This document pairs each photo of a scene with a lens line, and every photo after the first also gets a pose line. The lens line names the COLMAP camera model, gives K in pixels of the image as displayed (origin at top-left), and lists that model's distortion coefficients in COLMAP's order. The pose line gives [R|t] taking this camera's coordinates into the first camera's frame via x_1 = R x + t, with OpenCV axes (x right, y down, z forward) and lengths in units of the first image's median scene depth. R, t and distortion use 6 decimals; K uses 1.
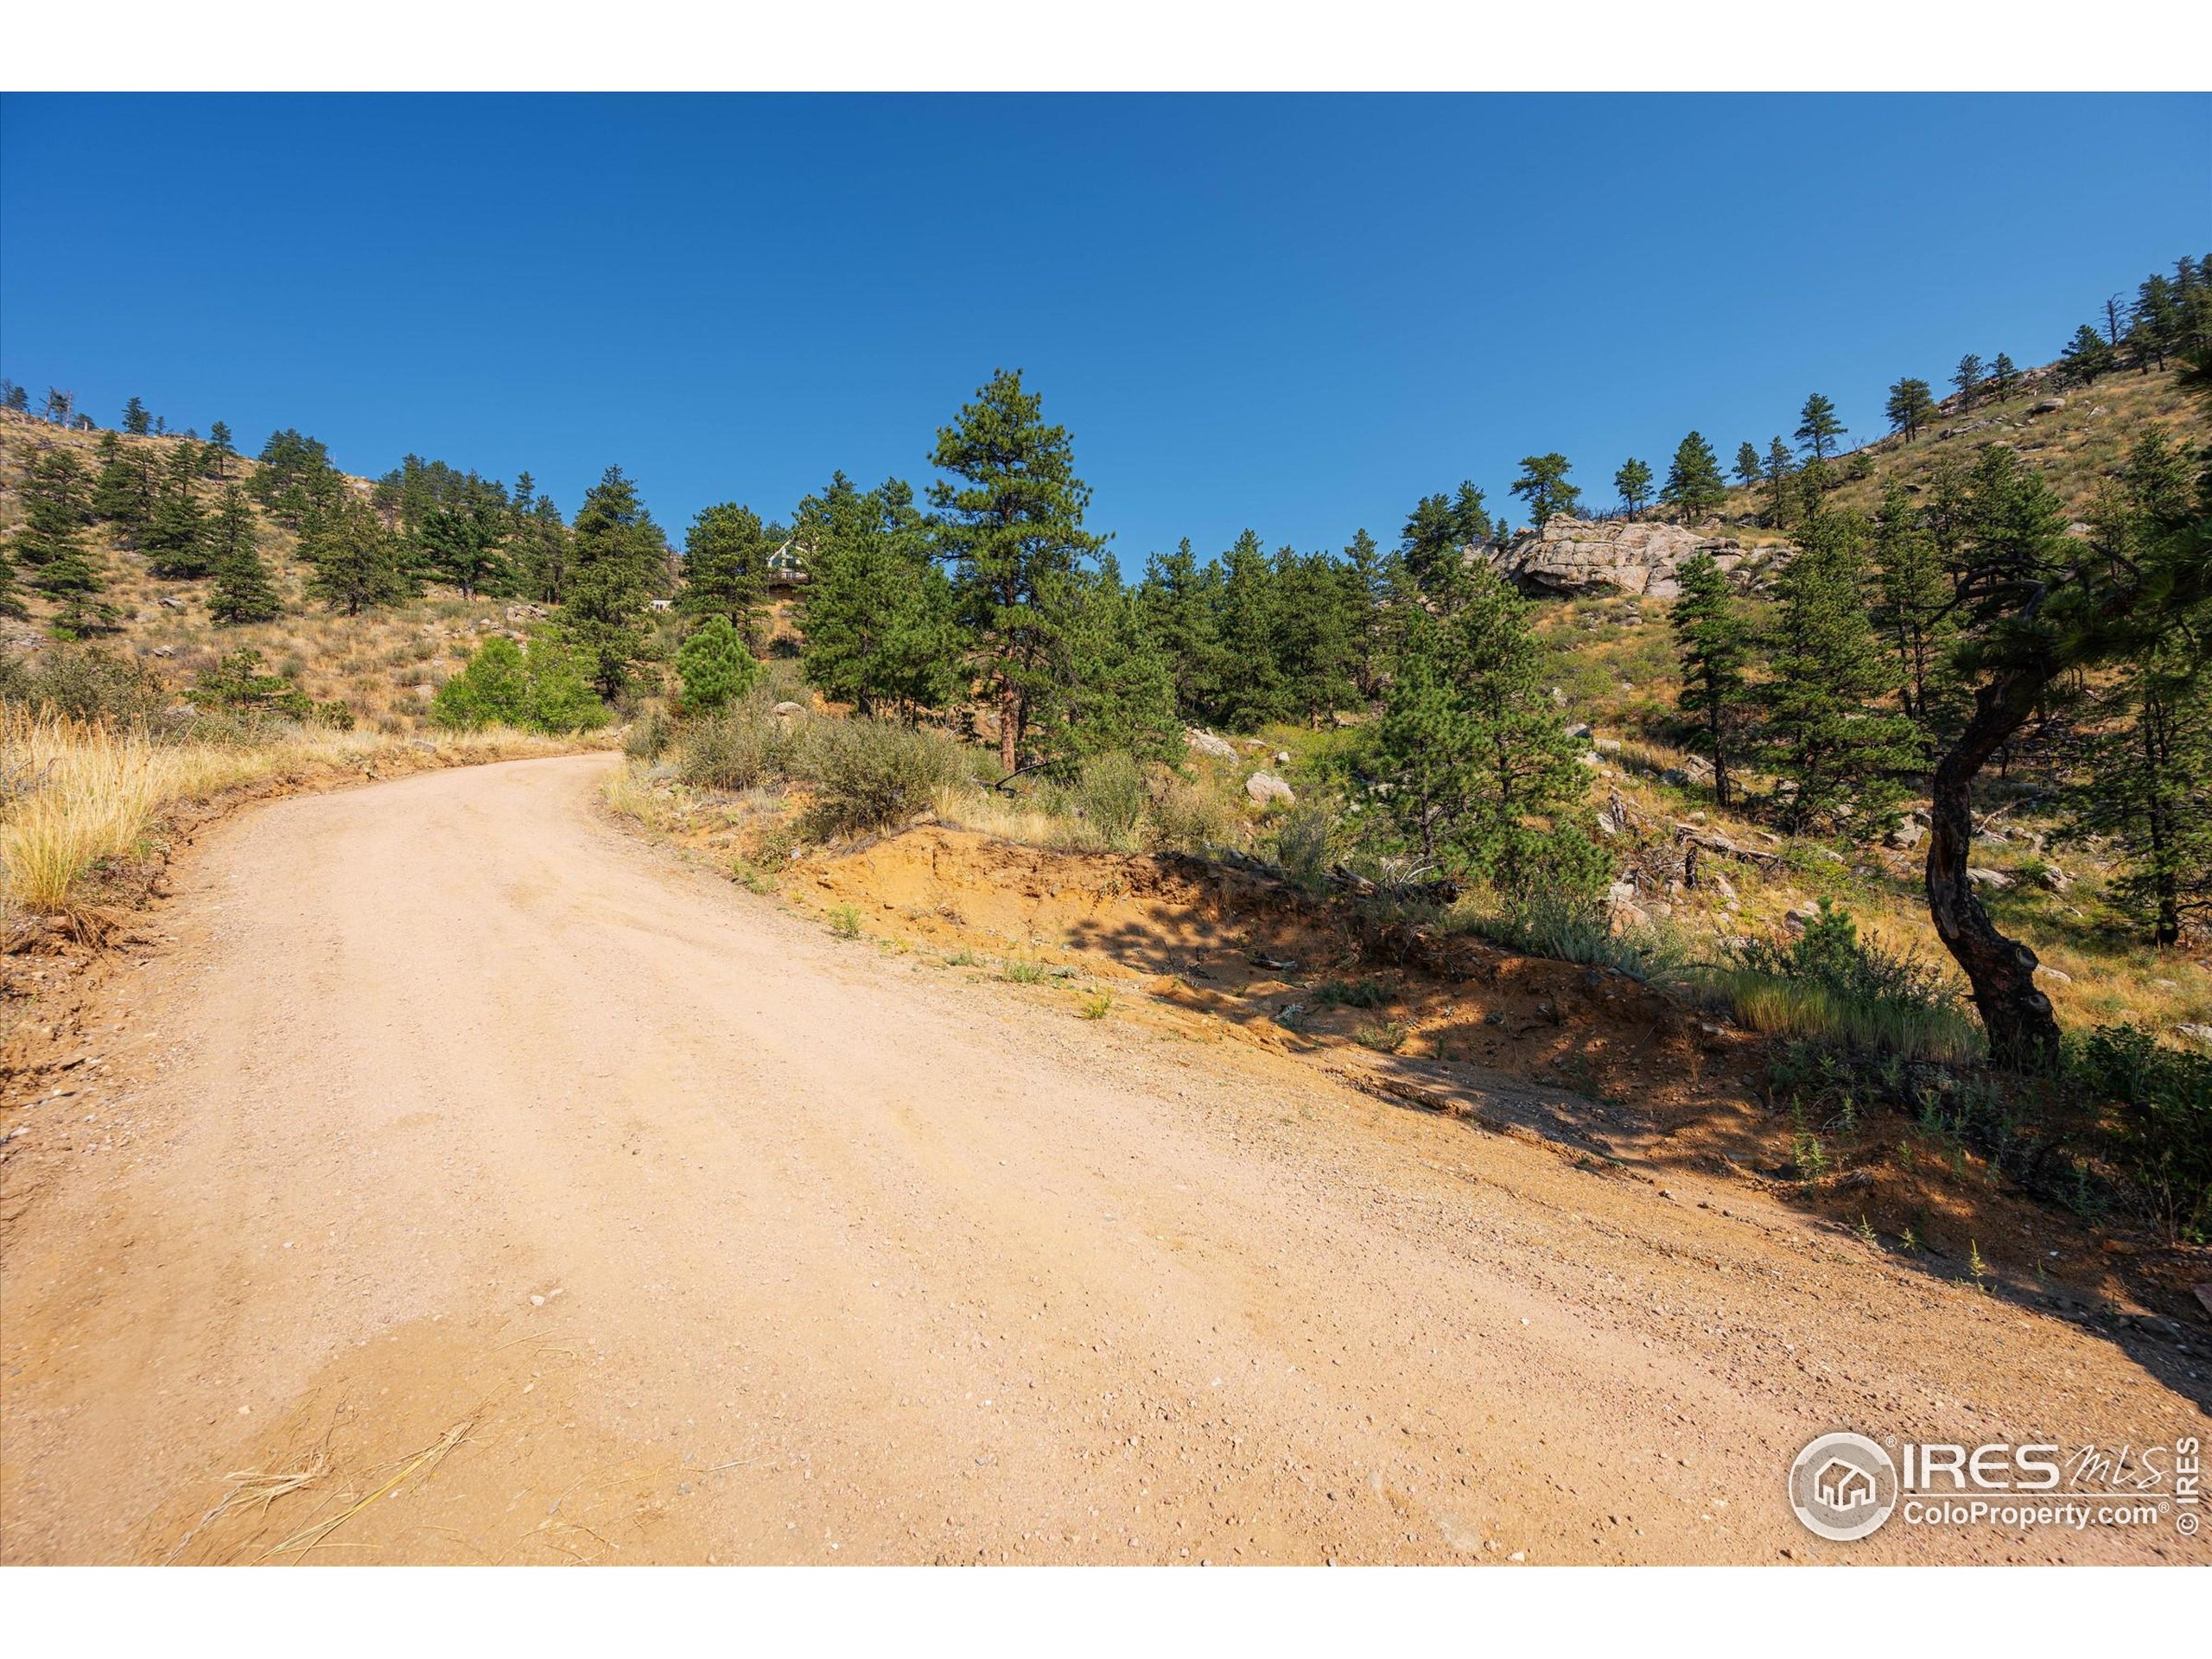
lens RADIAL K [[858.9, 0, 1110.2], [0, 858.9, 827.0], [0, 0, 1]] dist [-0.002211, -0.000168]
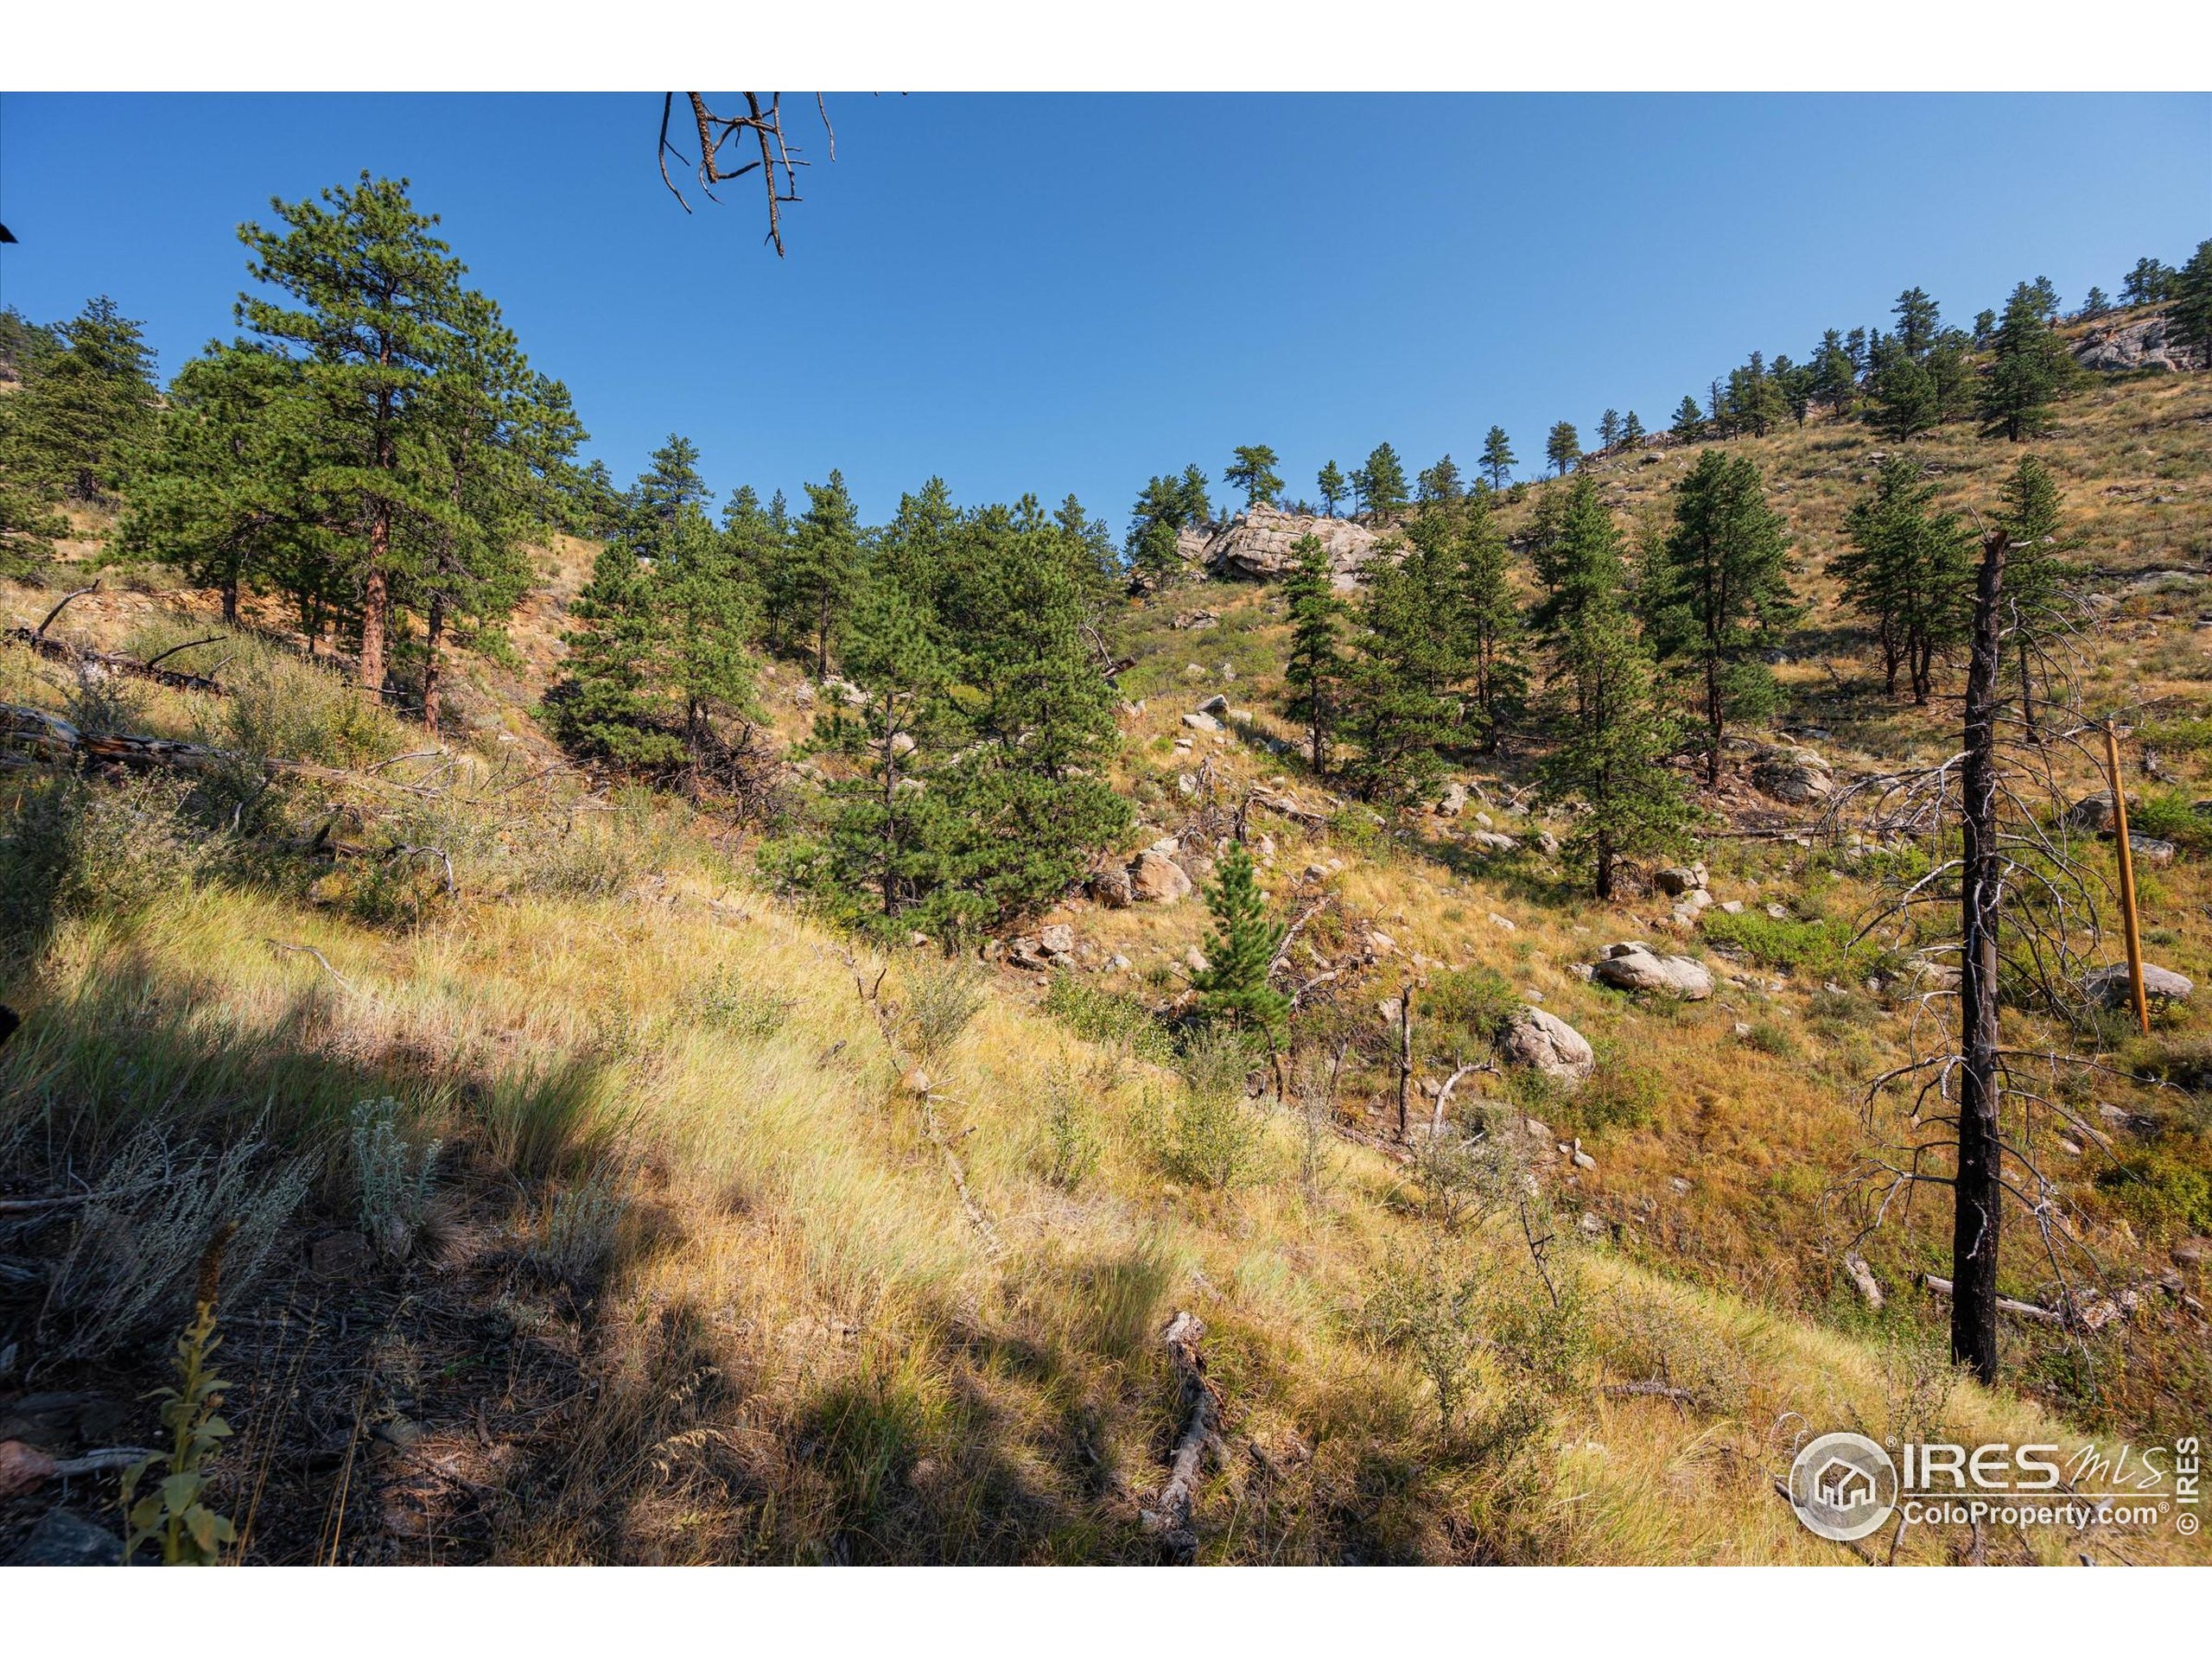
lens RADIAL K [[858.9, 0, 1110.2], [0, 858.9, 827.0], [0, 0, 1]] dist [-0.002211, -0.000168]
pose [[0.970548, 0.020345, 0.240045, 0.101319], [-0.027340, 0.999292, 0.025845, 0.009708], [-0.239349, -0.031647, 0.970418, 0.012079]]
